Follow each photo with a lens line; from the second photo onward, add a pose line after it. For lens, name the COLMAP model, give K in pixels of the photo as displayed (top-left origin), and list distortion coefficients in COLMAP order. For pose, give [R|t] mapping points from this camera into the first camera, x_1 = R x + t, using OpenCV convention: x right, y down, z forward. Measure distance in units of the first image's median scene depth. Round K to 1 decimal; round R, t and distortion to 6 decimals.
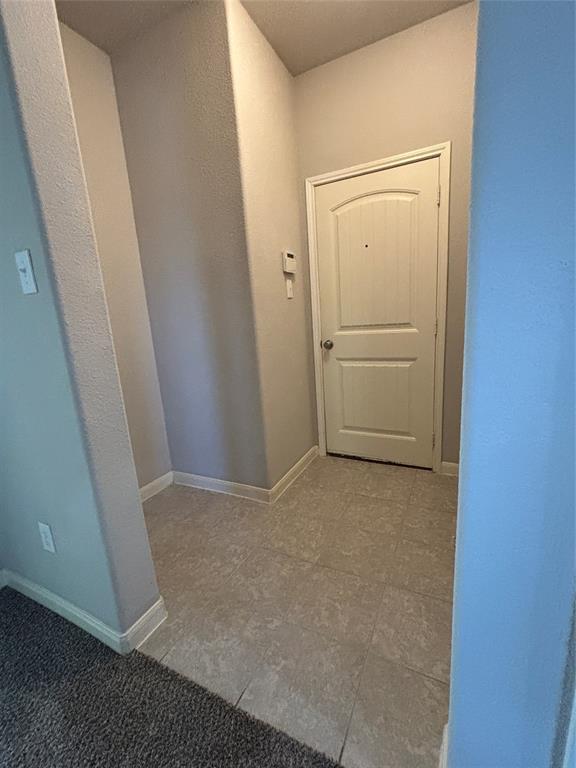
lens RADIAL K [[333.6, 0, 288.0], [0, 333.6, 384.0], [0, 0, 1]] dist [-0.000359, 0.000065]
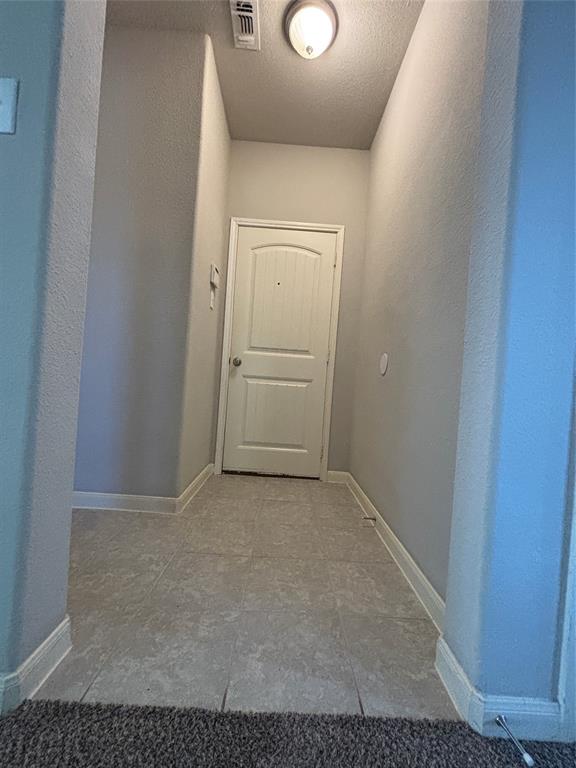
lens RADIAL K [[307.2, 0, 288.0], [0, 307.2, 384.0], [0, 0, 1]] dist [-0.001757, -0.000713]
pose [[0.880556, 0.126003, 0.456885, -0.206442], [-0.030351, 0.977024, -0.210957, 0.182719], [-0.472969, 0.171892, 0.864149, 0.096949]]
